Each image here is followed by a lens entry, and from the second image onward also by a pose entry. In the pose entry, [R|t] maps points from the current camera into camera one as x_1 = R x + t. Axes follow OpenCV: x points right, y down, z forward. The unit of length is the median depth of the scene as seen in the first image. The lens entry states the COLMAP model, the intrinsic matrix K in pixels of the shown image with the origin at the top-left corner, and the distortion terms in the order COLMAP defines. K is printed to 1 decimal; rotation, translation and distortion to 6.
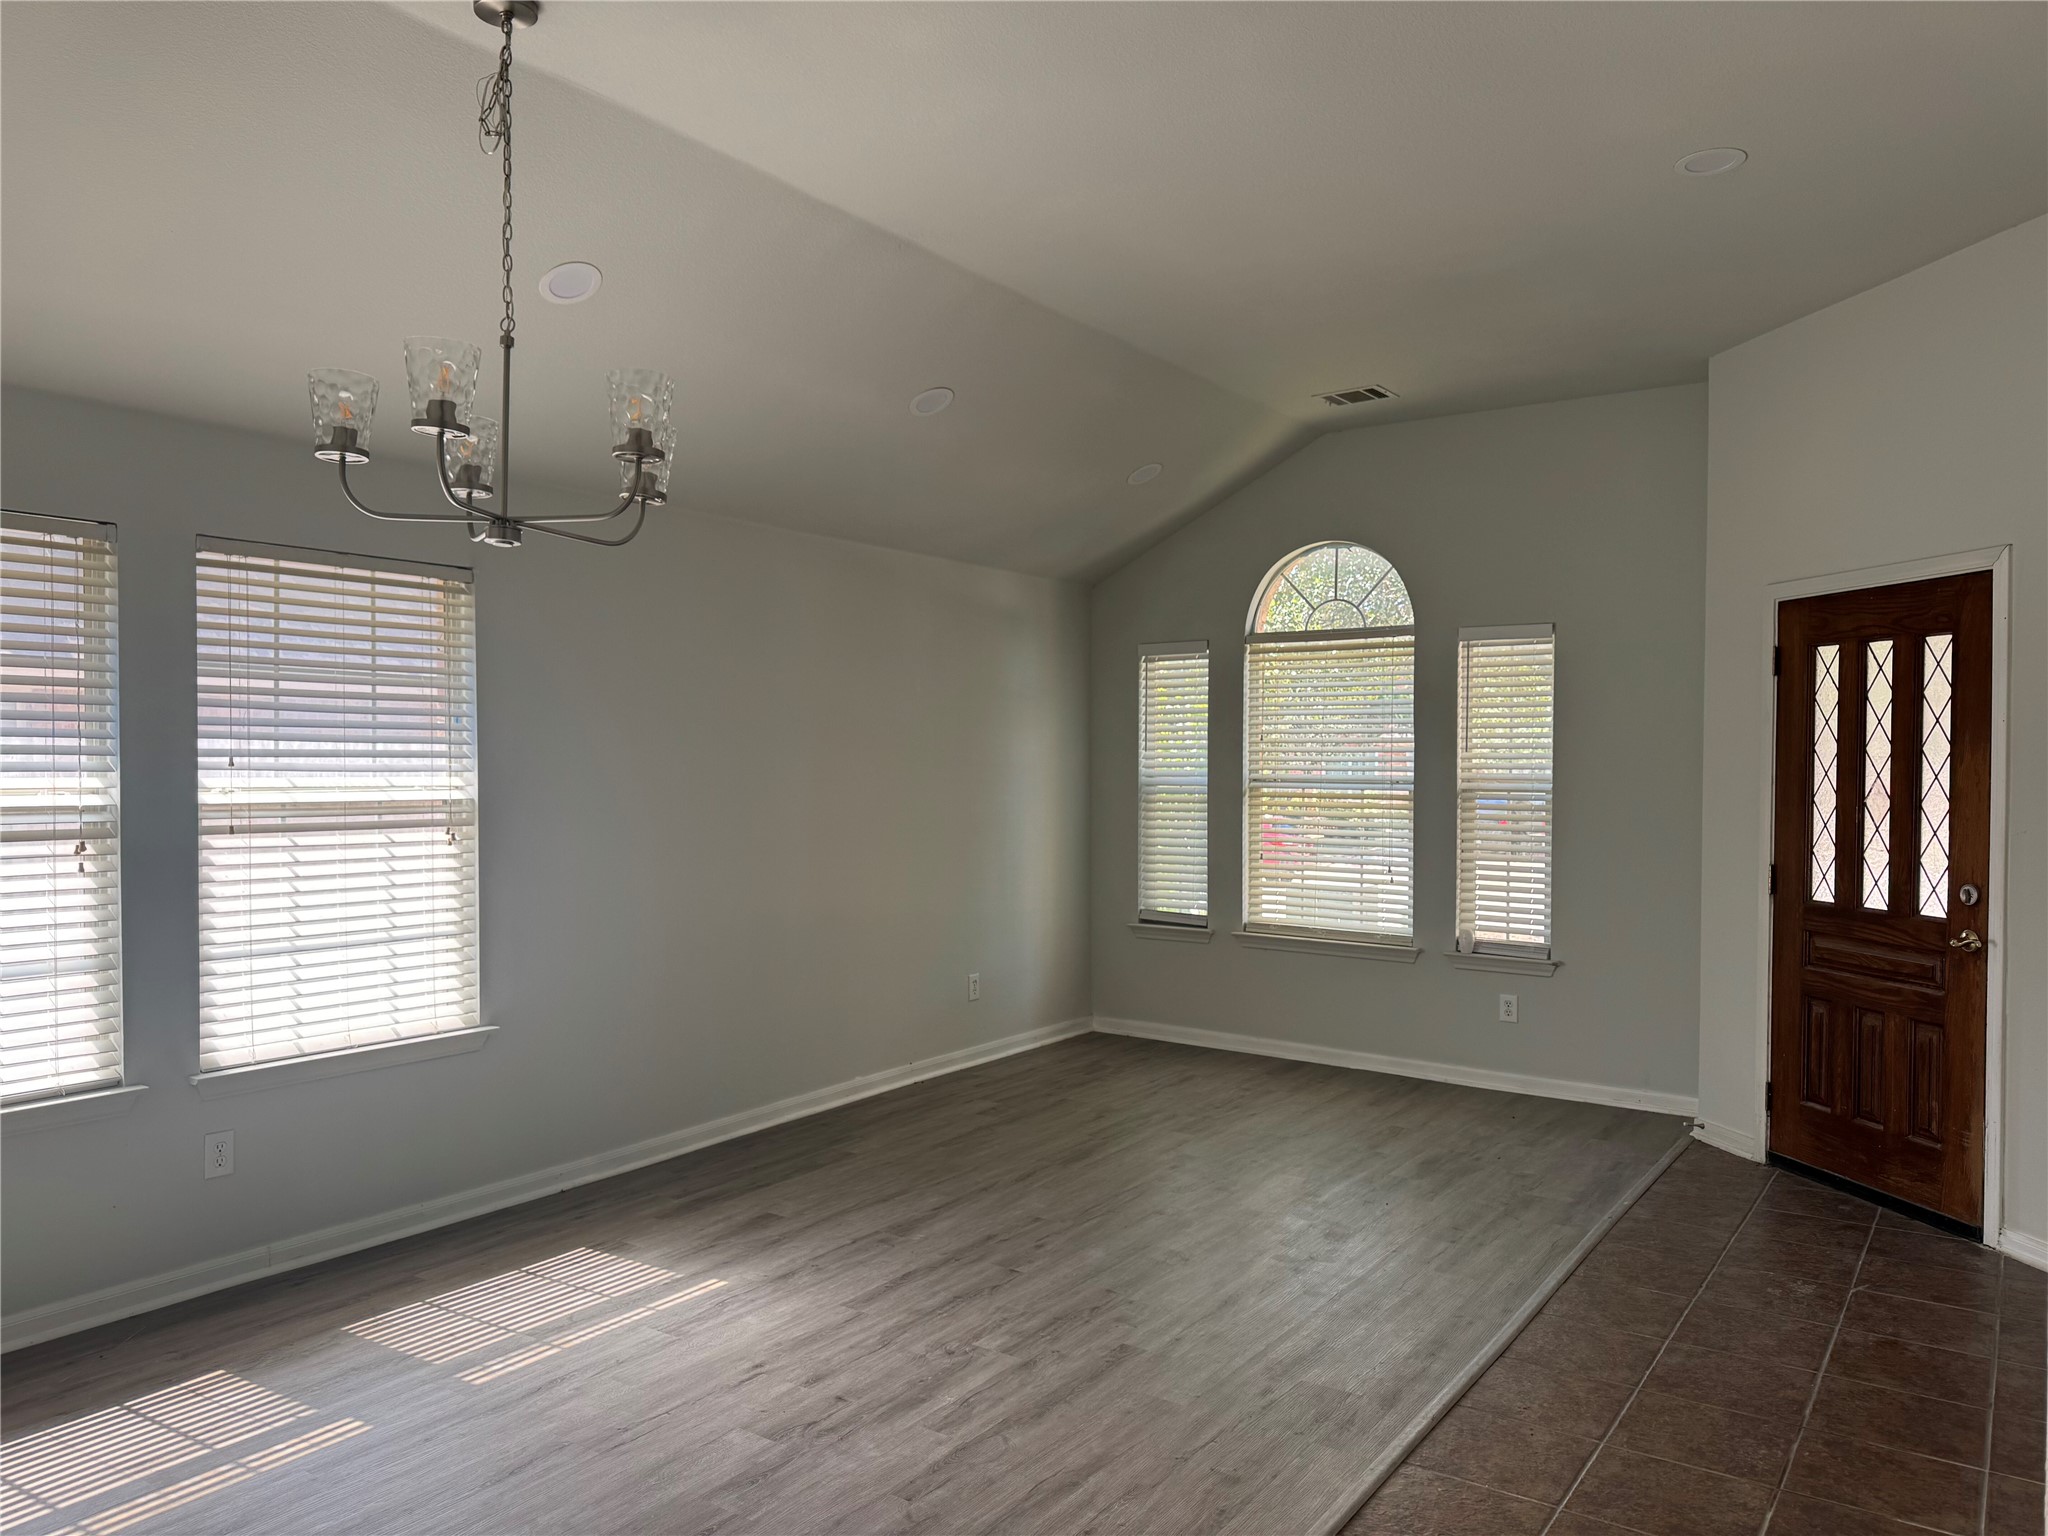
lens RADIAL K [[1441.0, 0, 1016.9], [0, 1441.0, 776.4], [0, 0, 1]] dist [0.005135, -0.000001]
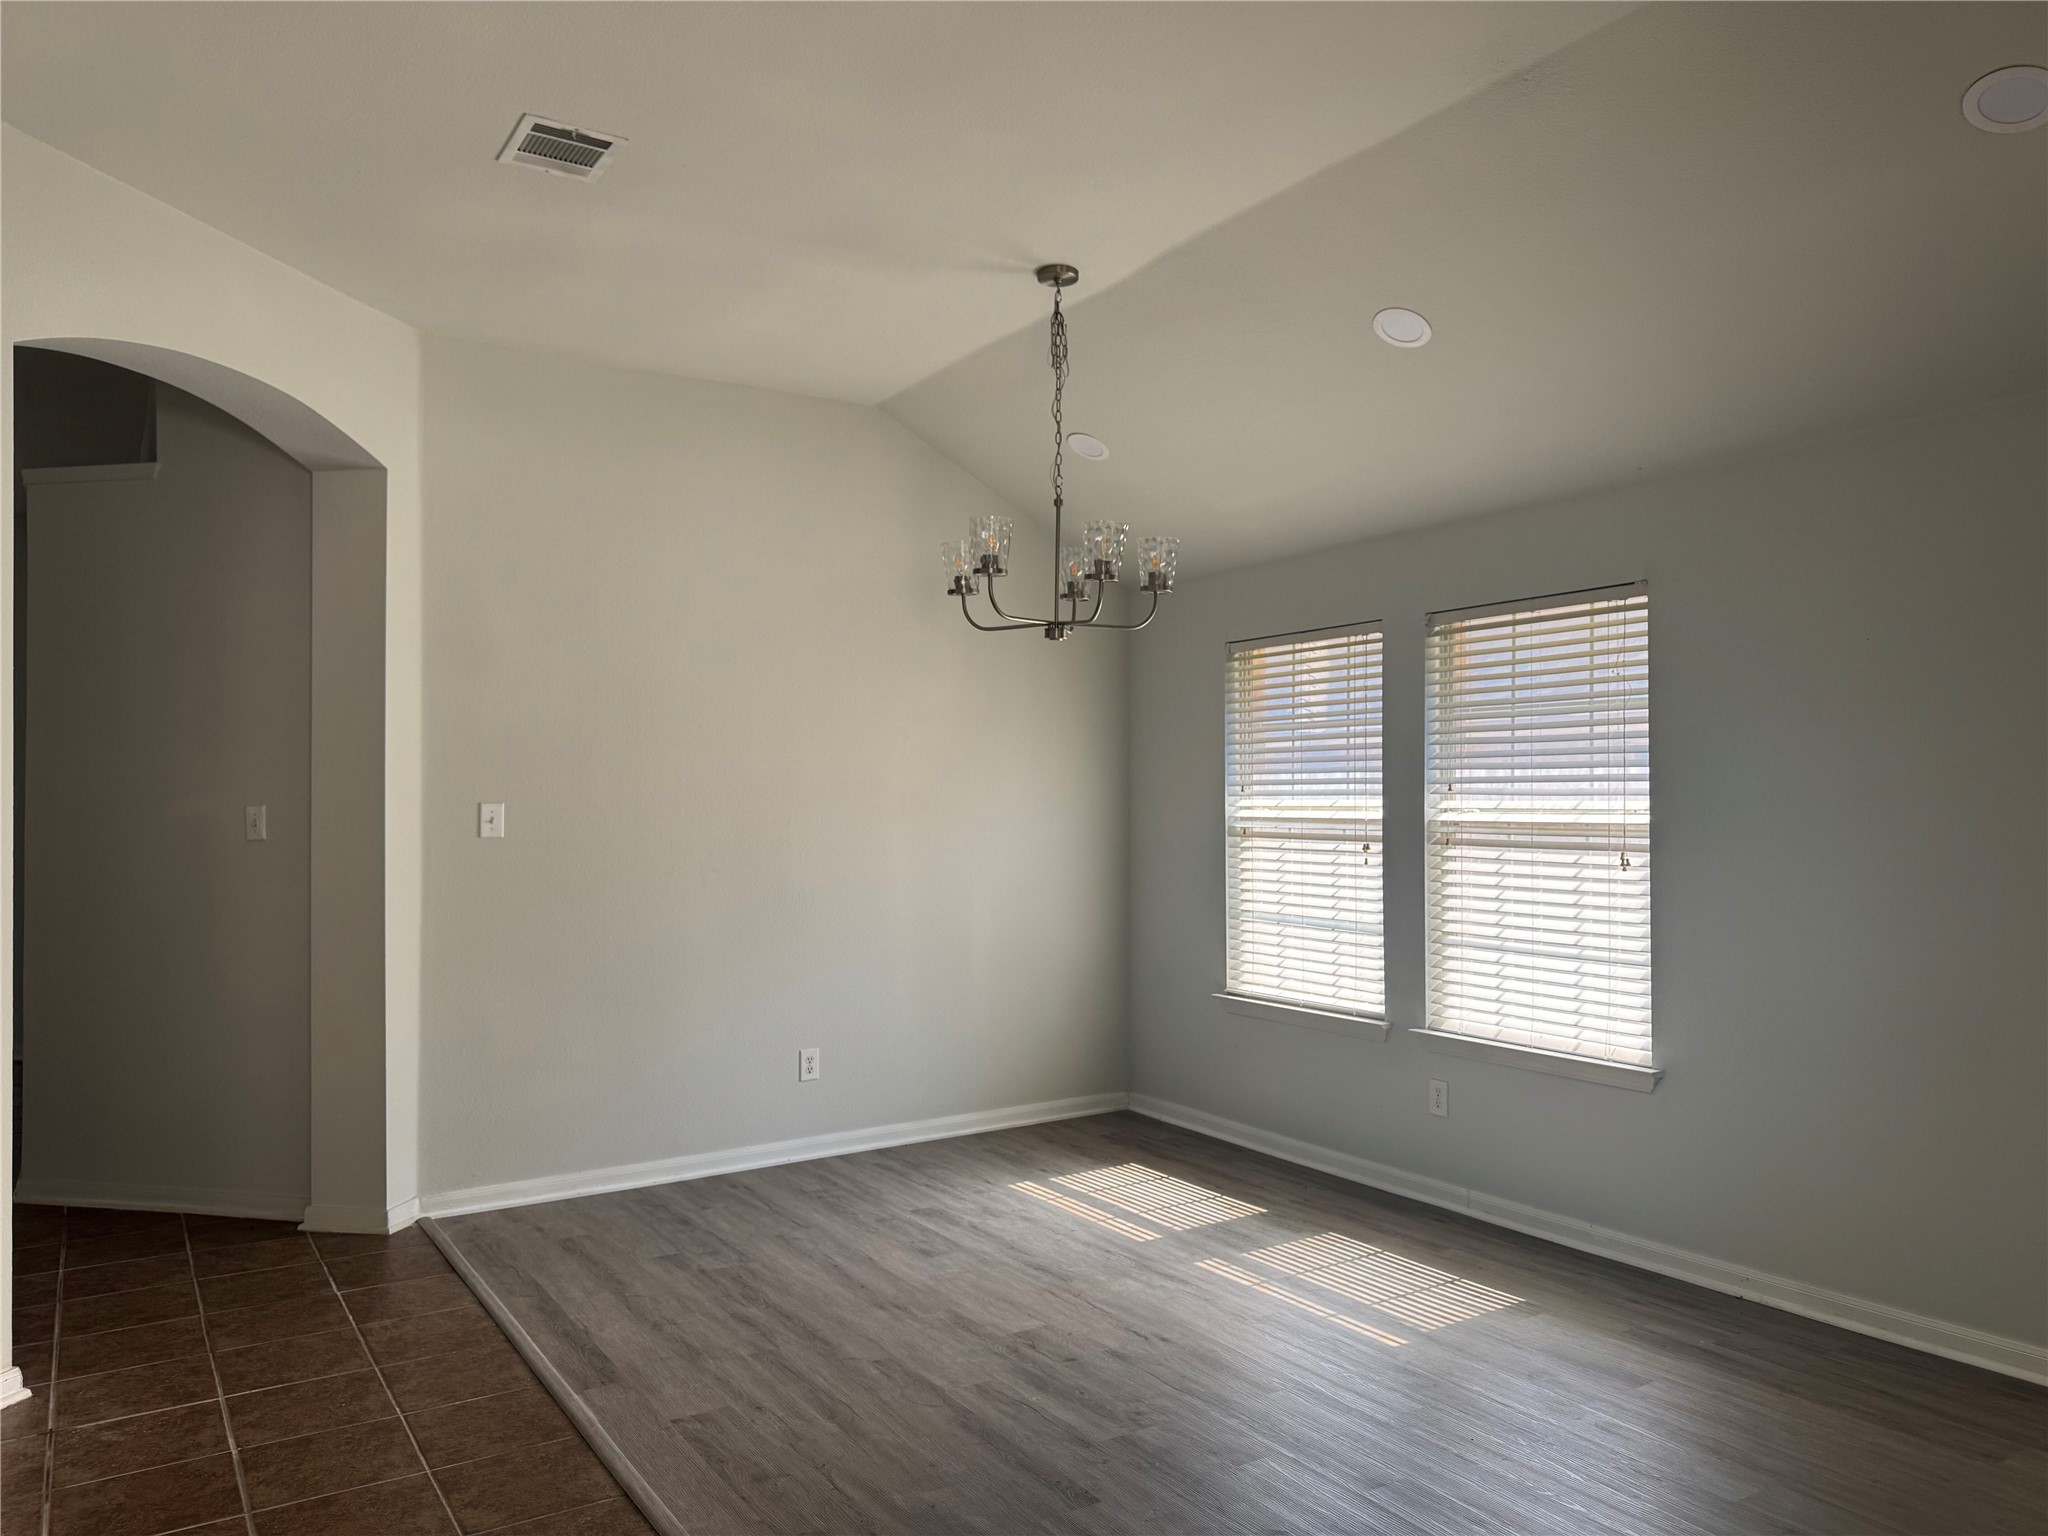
lens RADIAL K [[1441.0, 0, 1016.9], [0, 1441.0, 776.4], [0, 0, 1]] dist [0.005135, -0.000001]
pose [[-0.382408, -0.012268, -0.923912, 0.804410], [-0.003713, 0.999924, -0.011740, -0.003949], [0.923986, -0.001060, -0.382424, 1.206805]]
